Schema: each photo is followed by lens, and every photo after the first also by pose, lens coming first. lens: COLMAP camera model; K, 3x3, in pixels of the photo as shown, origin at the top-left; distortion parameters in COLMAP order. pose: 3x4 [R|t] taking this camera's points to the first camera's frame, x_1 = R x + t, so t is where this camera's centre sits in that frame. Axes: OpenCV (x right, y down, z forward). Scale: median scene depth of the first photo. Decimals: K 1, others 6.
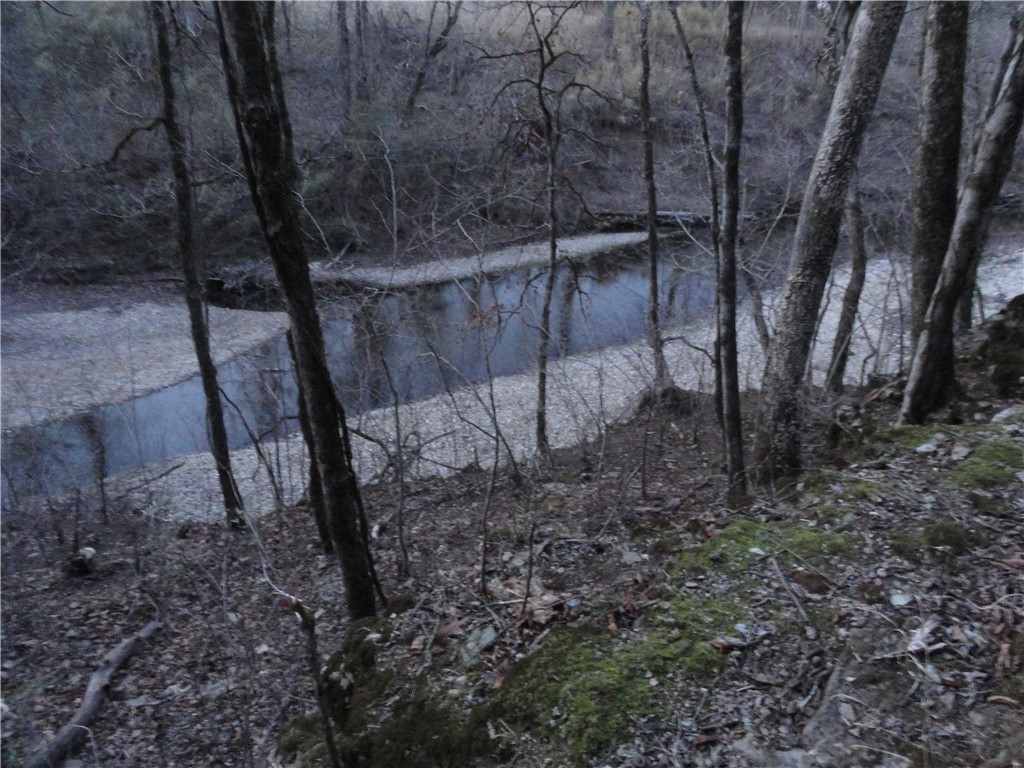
lens RADIAL K [[707.8, 0, 512.0], [0, 707.8, 384.0], [0, 0, 1]] dist [-0.010359, 0.002856]
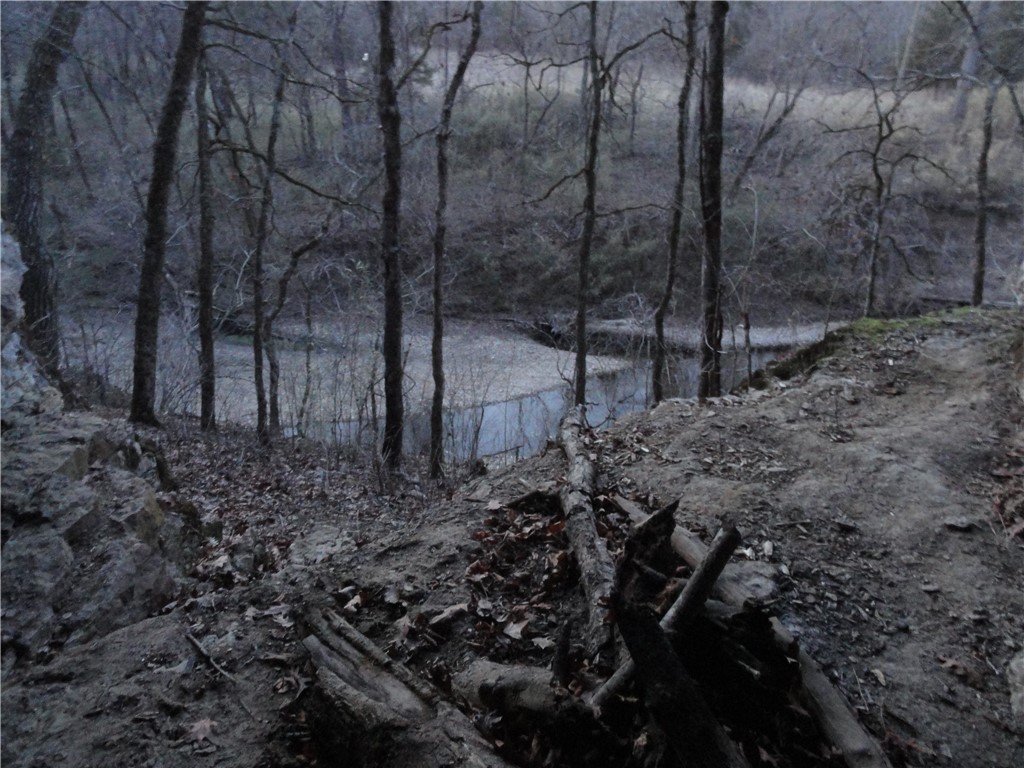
lens RADIAL K [[707.8, 0, 512.0], [0, 707.8, 384.0], [0, 0, 1]] dist [-0.010359, 0.002856]
pose [[0.913641, 0.123152, -0.387420, -0.011681], [-0.165340, 0.983196, -0.077380, 0.146250], [0.371380, 0.134754, 0.918650, -0.250004]]
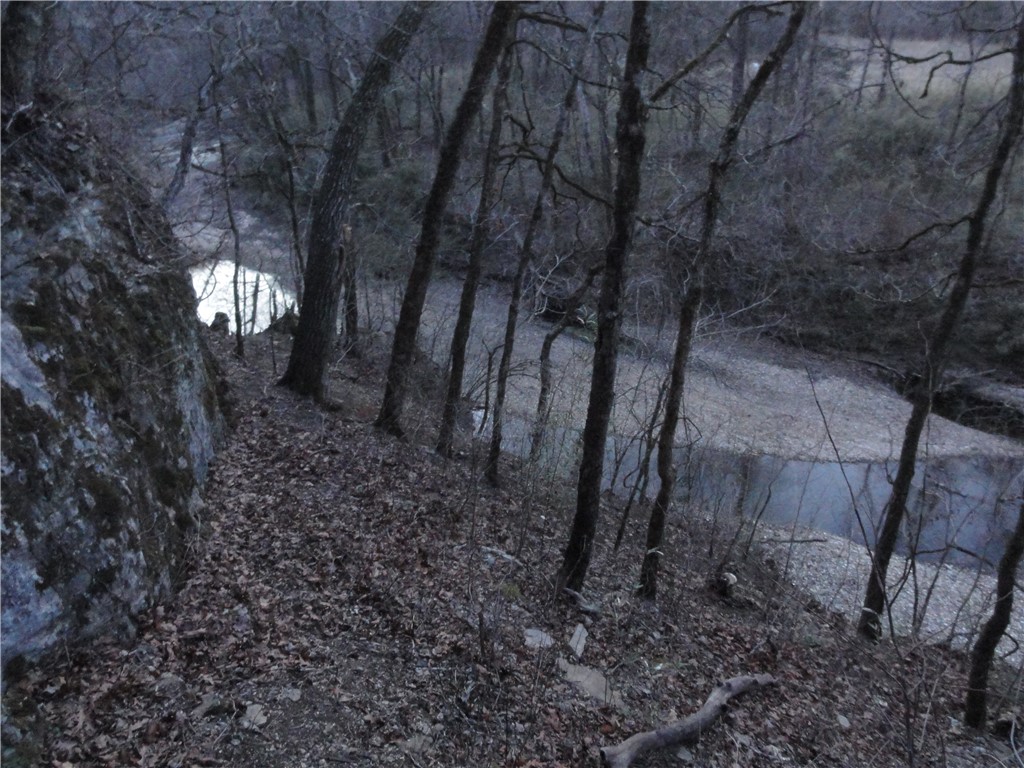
lens RADIAL K [[704.7, 0, 512.0], [0, 704.7, 384.0], [0, 0, 1]] dist [-0.004705, 0.000628]
pose [[0.579062, 0.291809, -0.761272, -0.038389], [-0.375201, 0.924377, 0.068934, 0.007966], [0.723817, 0.245713, 0.644758, -0.026873]]
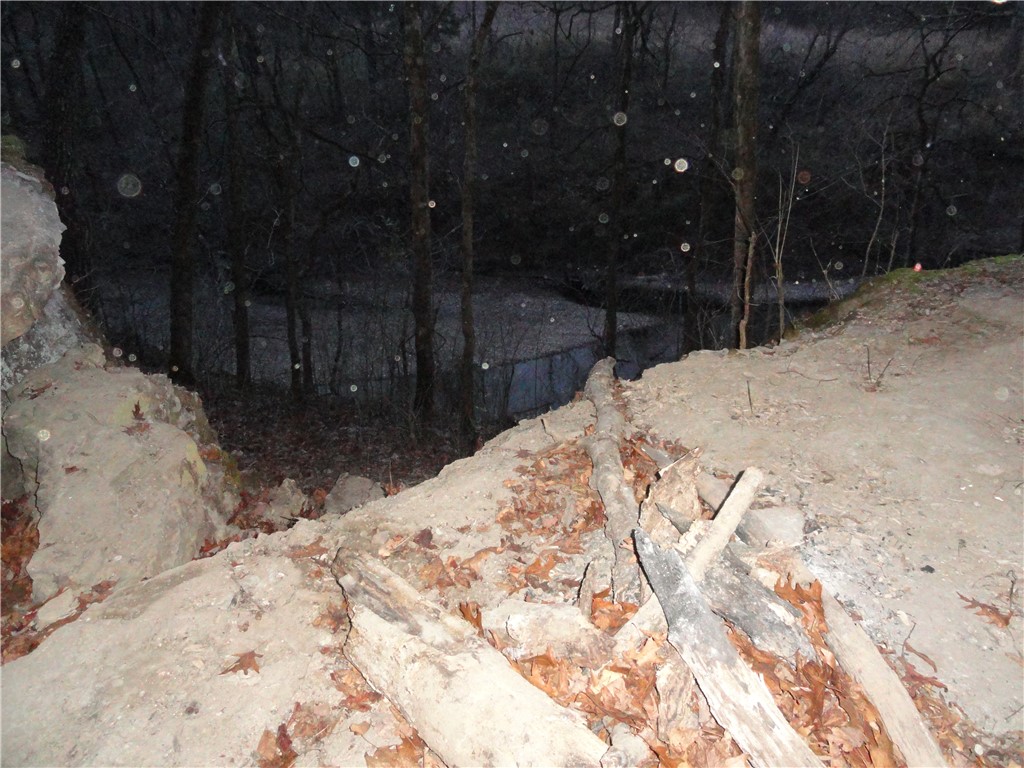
lens RADIAL K [[707.8, 0, 512.0], [0, 707.8, 384.0], [0, 0, 1]] dist [-0.010359, 0.002856]
pose [[0.896995, 0.142888, -0.418309, -0.010256], [-0.162755, 0.986594, -0.011996, 0.148309], [0.410987, 0.078843, 0.908225, -0.251194]]
